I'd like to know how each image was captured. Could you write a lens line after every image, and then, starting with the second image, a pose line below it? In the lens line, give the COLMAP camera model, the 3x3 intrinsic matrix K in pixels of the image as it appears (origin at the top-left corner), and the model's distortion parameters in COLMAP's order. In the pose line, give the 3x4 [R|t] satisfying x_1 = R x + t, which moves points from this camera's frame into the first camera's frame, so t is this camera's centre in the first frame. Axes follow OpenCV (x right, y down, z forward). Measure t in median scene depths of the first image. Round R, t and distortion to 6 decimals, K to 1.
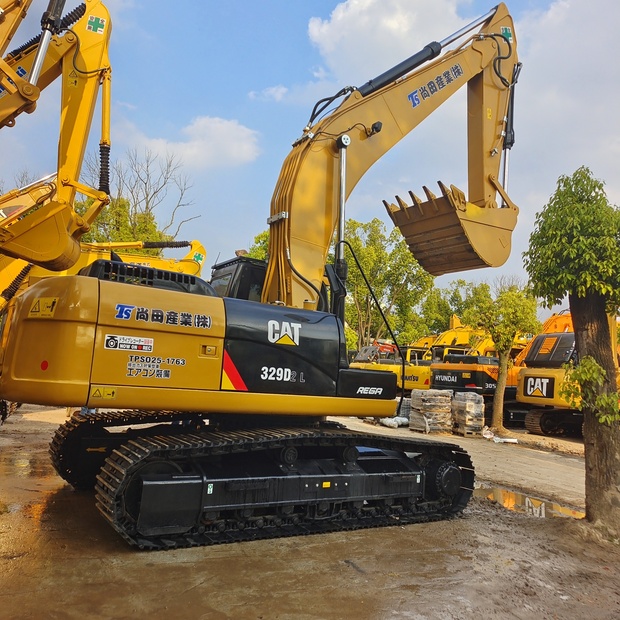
lens RADIAL K [[552.3, 0, 310.0], [0, 552.3, 310.0], [0, 0, 1]] dist [0.020100, -0.014007]
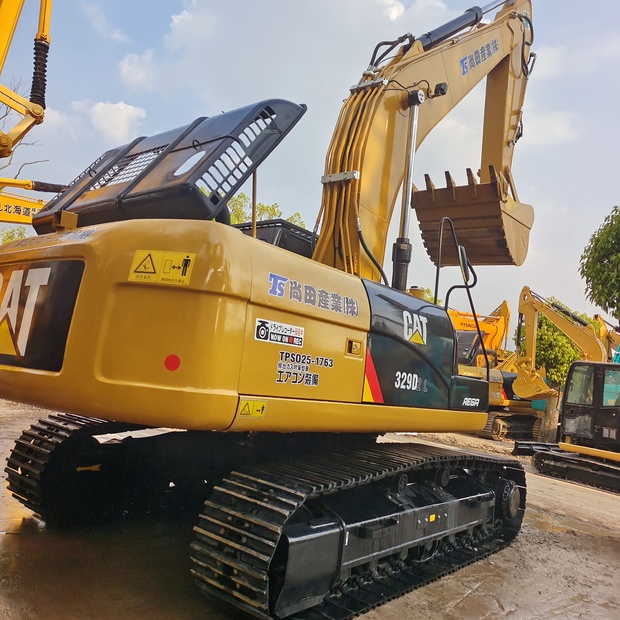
lens RADIAL K [[555.0, 0, 303.3], [0, 555.0, 311.1], [0, 0, 1]] dist [0.030985, -0.010548]
pose [[0.949257, 0.079796, 0.304211, -0.440287], [-0.092071, 0.995408, 0.026197, 0.011769], [-0.300723, -0.052877, 0.952245, 0.311357]]
